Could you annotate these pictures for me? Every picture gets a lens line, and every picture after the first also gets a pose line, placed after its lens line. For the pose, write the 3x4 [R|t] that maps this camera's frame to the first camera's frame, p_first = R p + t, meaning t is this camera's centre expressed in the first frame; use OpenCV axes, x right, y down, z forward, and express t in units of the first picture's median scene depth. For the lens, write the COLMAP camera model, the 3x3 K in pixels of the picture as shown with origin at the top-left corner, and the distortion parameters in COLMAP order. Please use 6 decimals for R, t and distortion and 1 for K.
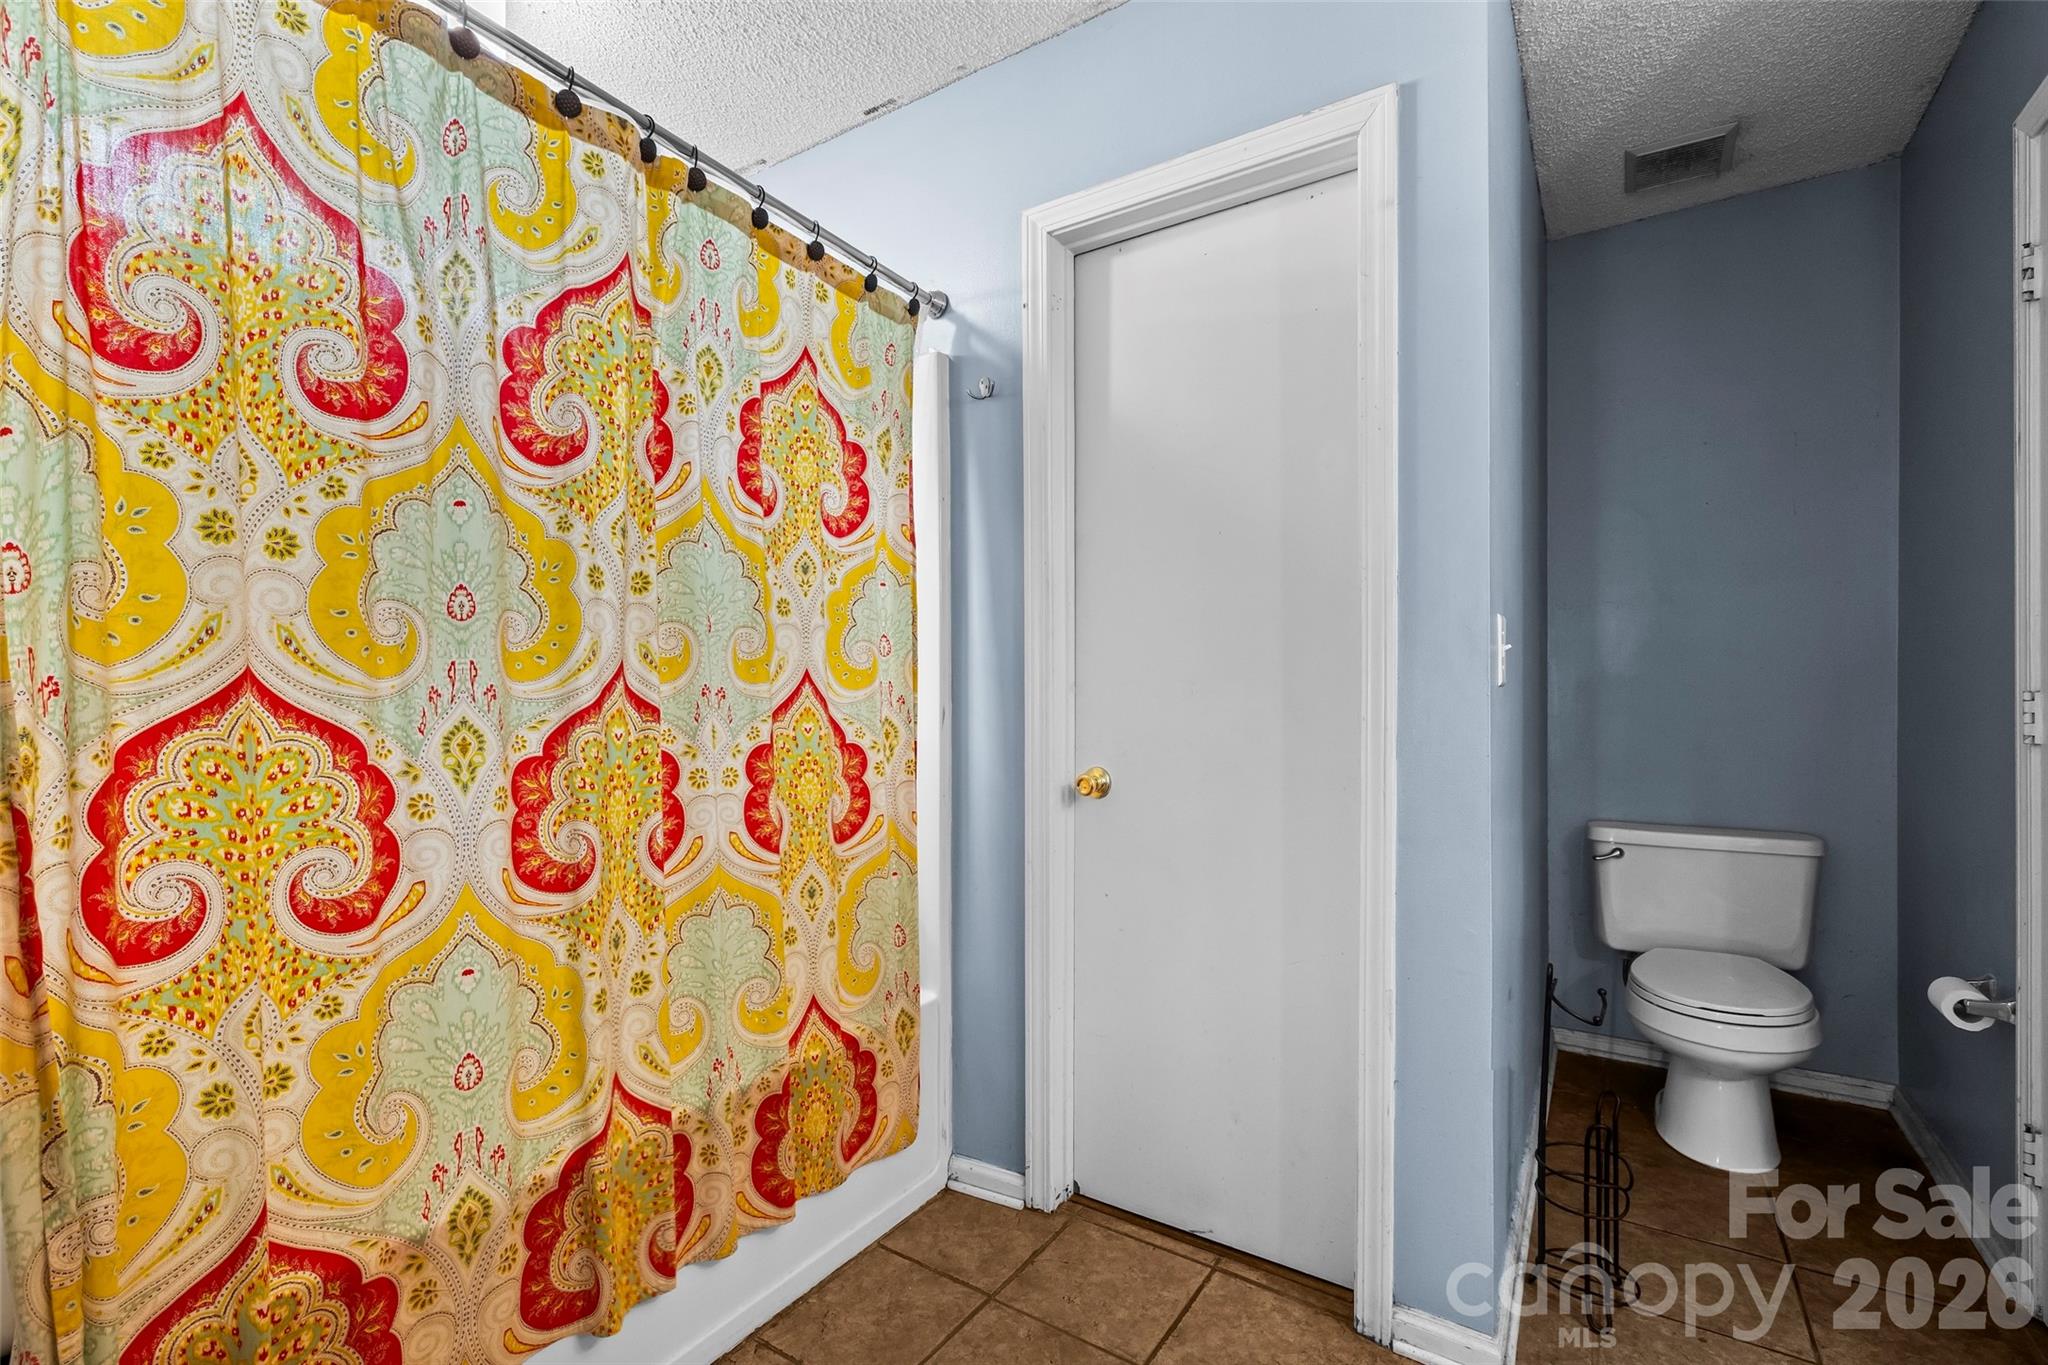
lens RADIAL K [[862.8, 0, 1021.8], [0, 862.8, 679.3], [0, 0, 1]] dist [0.000865, 0.000287]
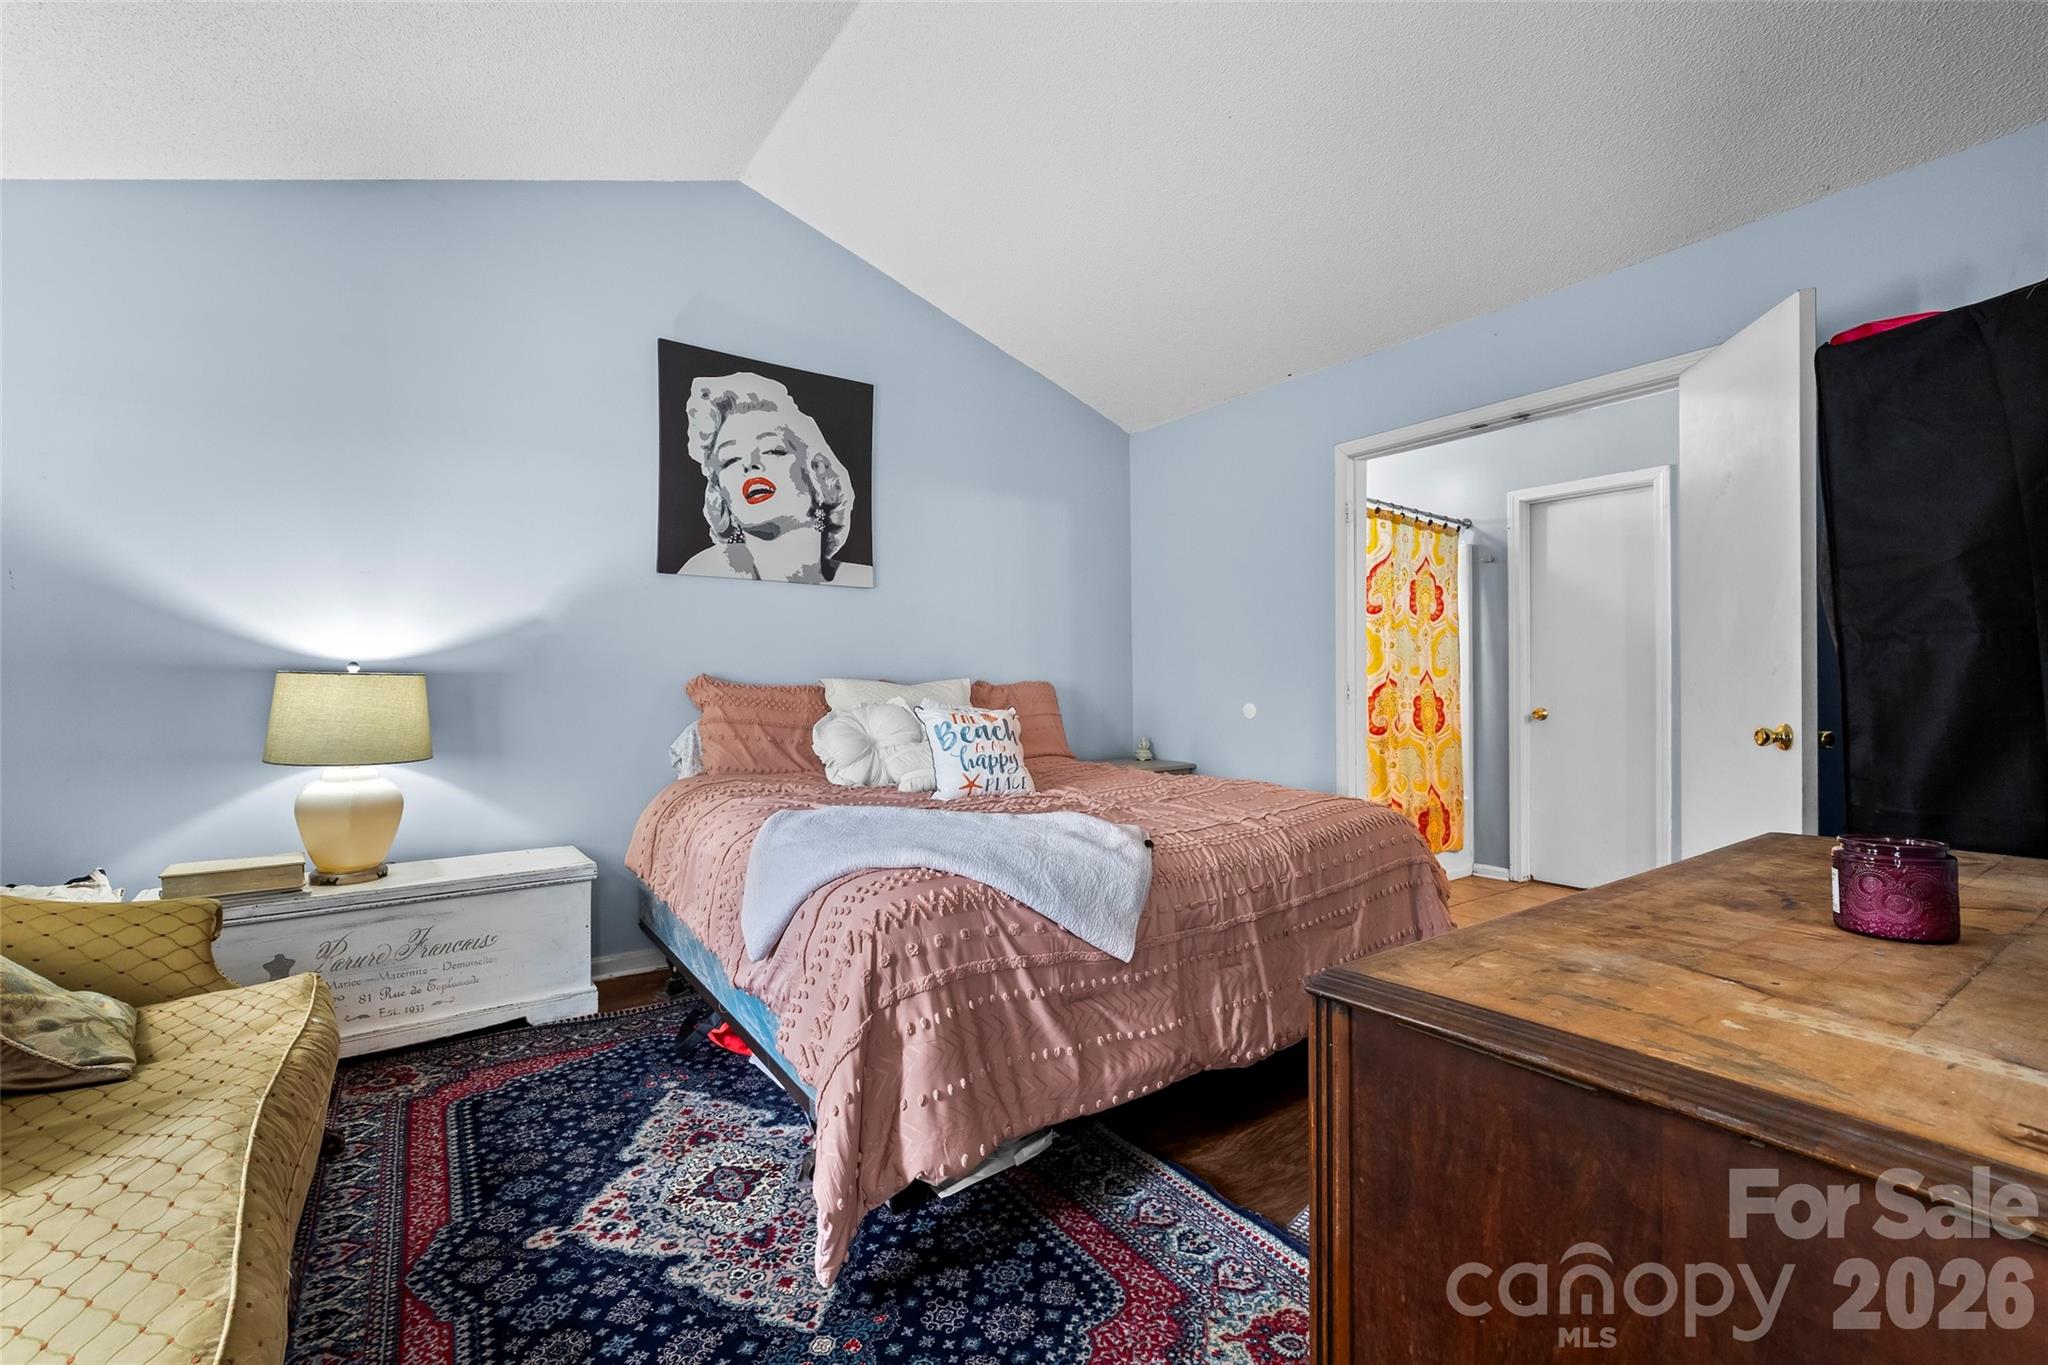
lens RADIAL K [[862.8, 0, 1028.9], [0, 862.8, 677.3], [0, 0, 1]] dist [0.000865, 0.000287]
pose [[0.932304, -0.008125, -0.361586, -0.431051], [0.012514, 0.999874, 0.009799, -0.030738], [0.361460, -0.013660, 0.932287, -2.058548]]
